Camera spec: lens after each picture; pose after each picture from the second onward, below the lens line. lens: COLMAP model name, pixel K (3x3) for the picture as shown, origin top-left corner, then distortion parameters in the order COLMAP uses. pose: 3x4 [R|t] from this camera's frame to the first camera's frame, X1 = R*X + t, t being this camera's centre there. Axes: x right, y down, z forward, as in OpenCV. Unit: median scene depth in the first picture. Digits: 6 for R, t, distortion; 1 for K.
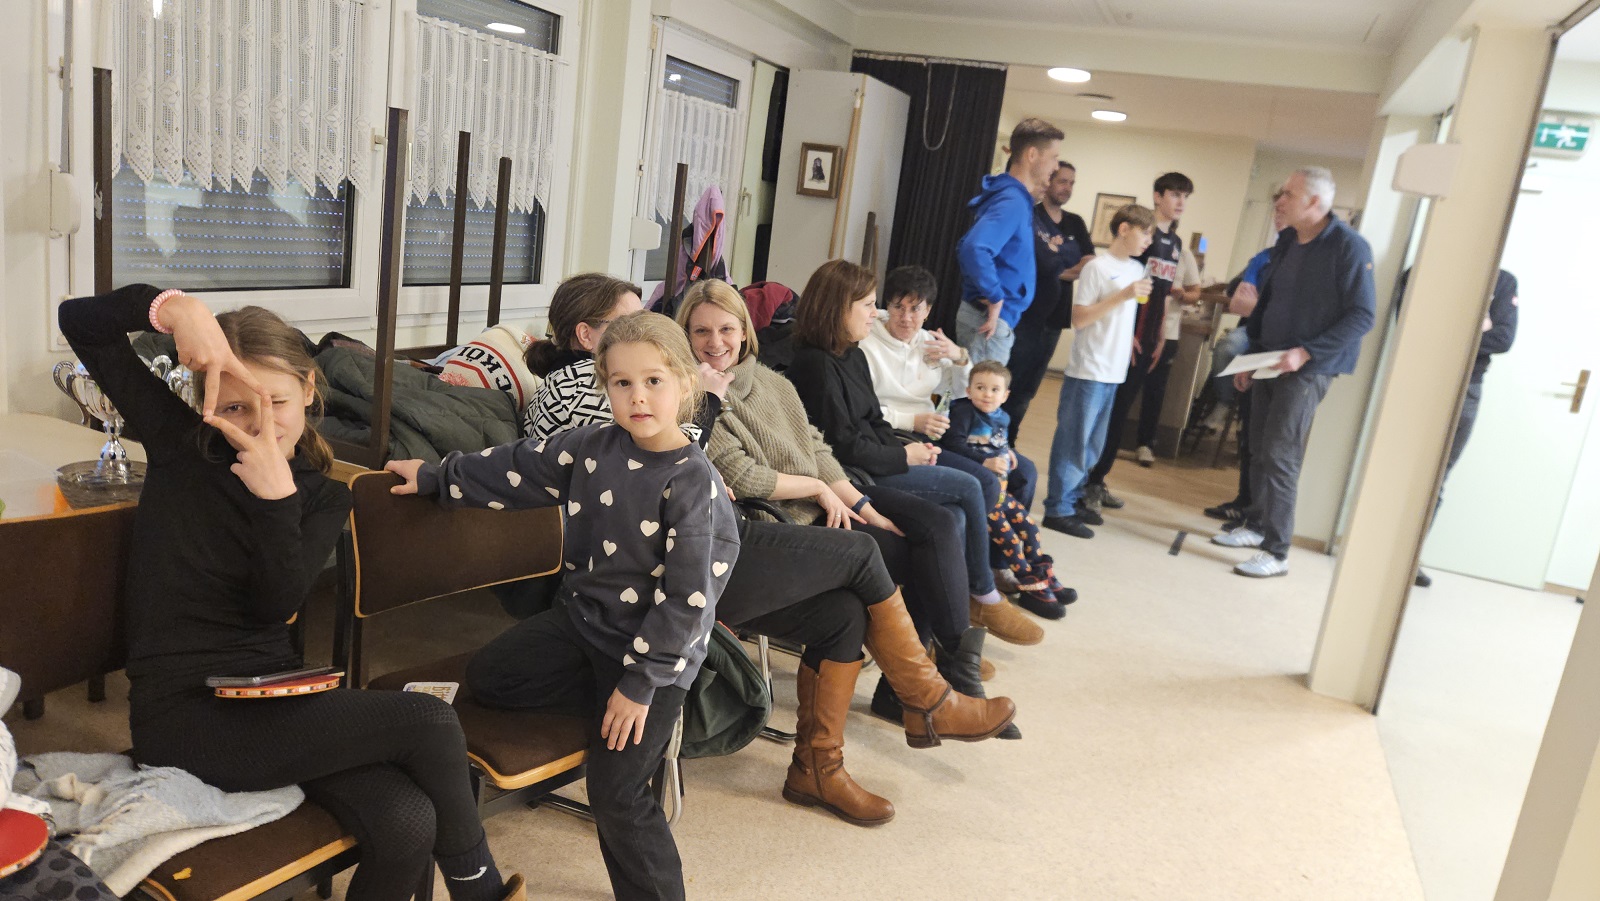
lens RADIAL K [[1075.7, 0, 802.4], [0, 1075.7, 461.7], [0, 0, 1]] dist [0.003114, -0.000854]
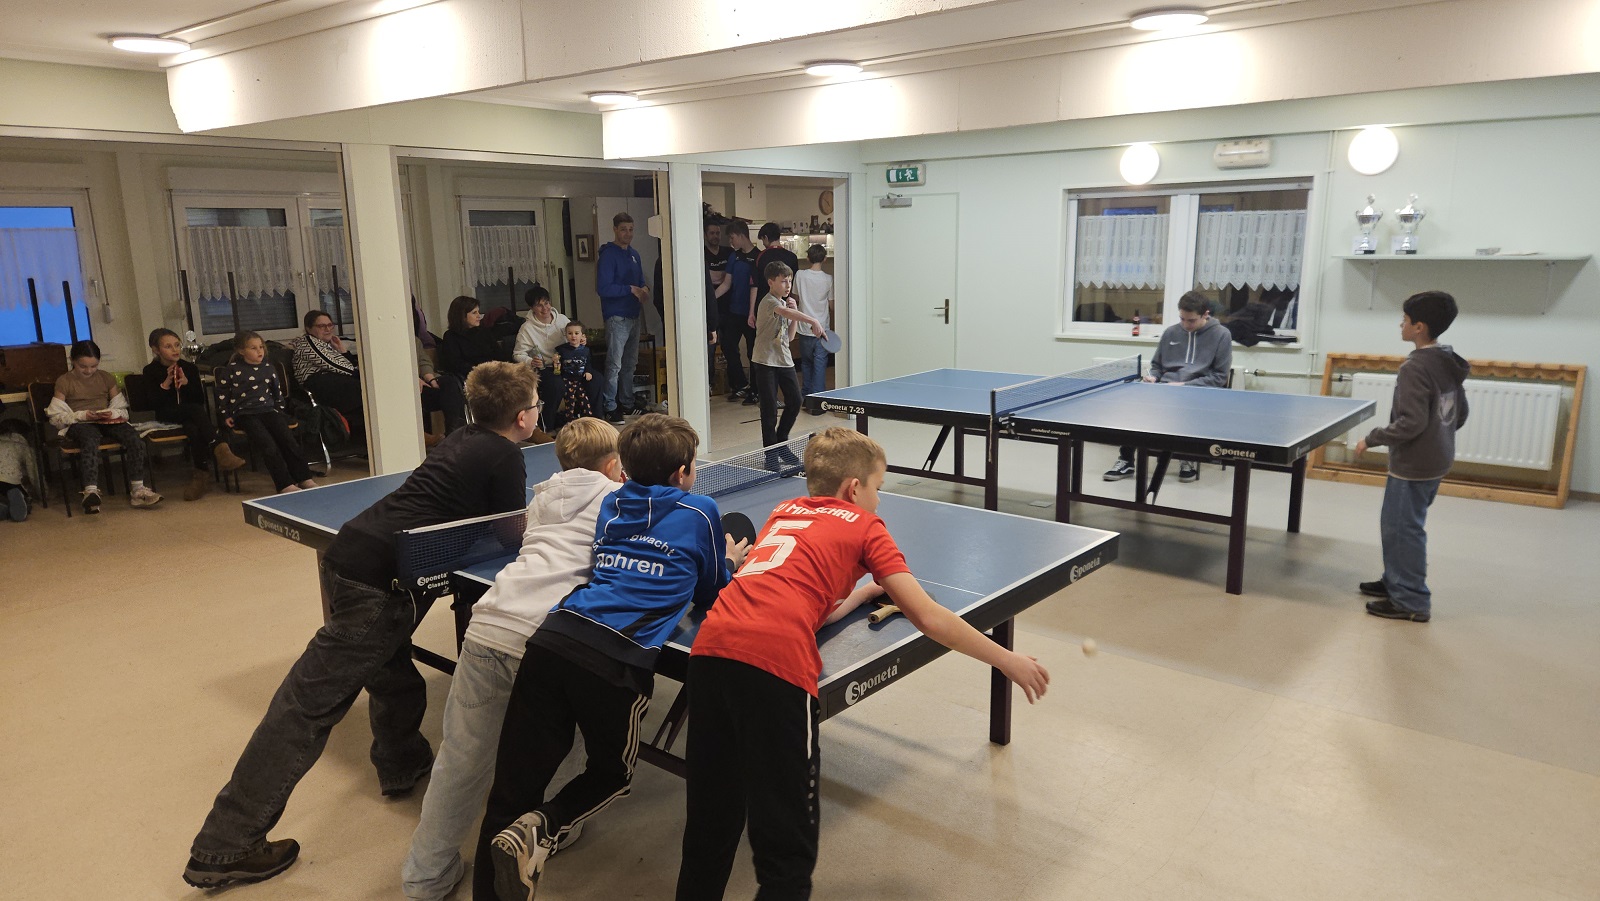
lens RADIAL K [[1075.7, 0, 802.4], [0, 1075.7, 461.7], [0, 0, 1]] dist [0.003114, -0.000854]
pose [[0.933465, -0.073488, -0.351060, 1.059917], [0.060001, 0.996987, -0.049161, 0.243277], [0.353615, 0.024826, 0.935062, -0.699776]]
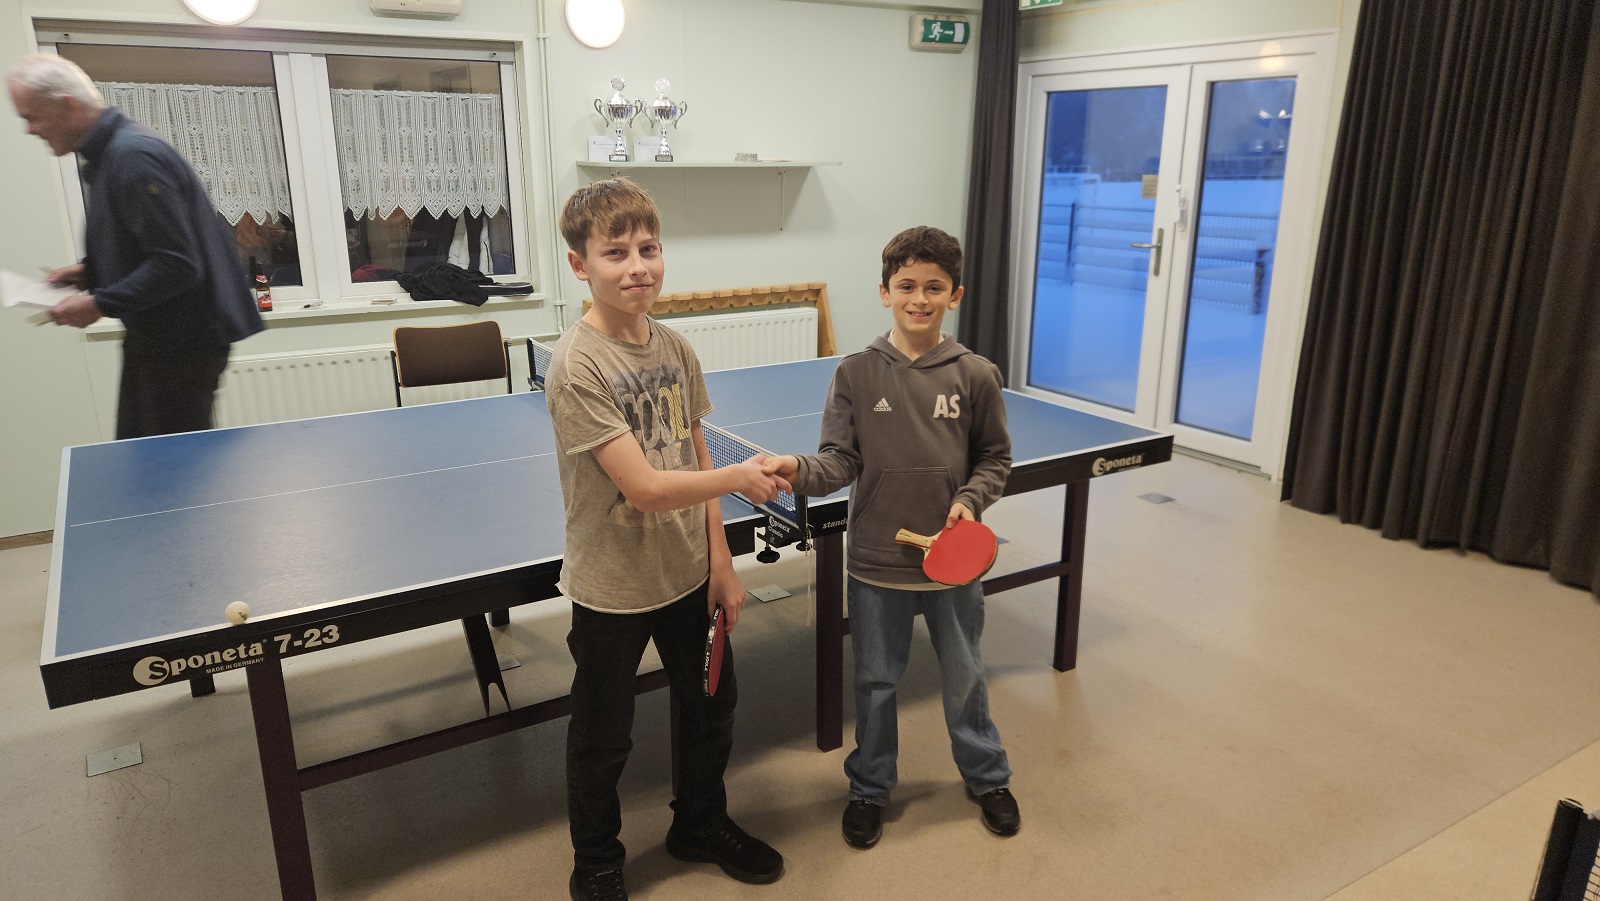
lens RADIAL K [[1075.7, 0, 802.4], [0, 1075.7, 461.7], [0, 0, 1]] dist [0.003114, -0.000854]
pose [[0.590123, -0.343984, 0.730363, 0.573272], [0.252179, 0.937956, 0.237999, 0.035550], [-0.766917, 0.043733, 0.640255, 0.027347]]
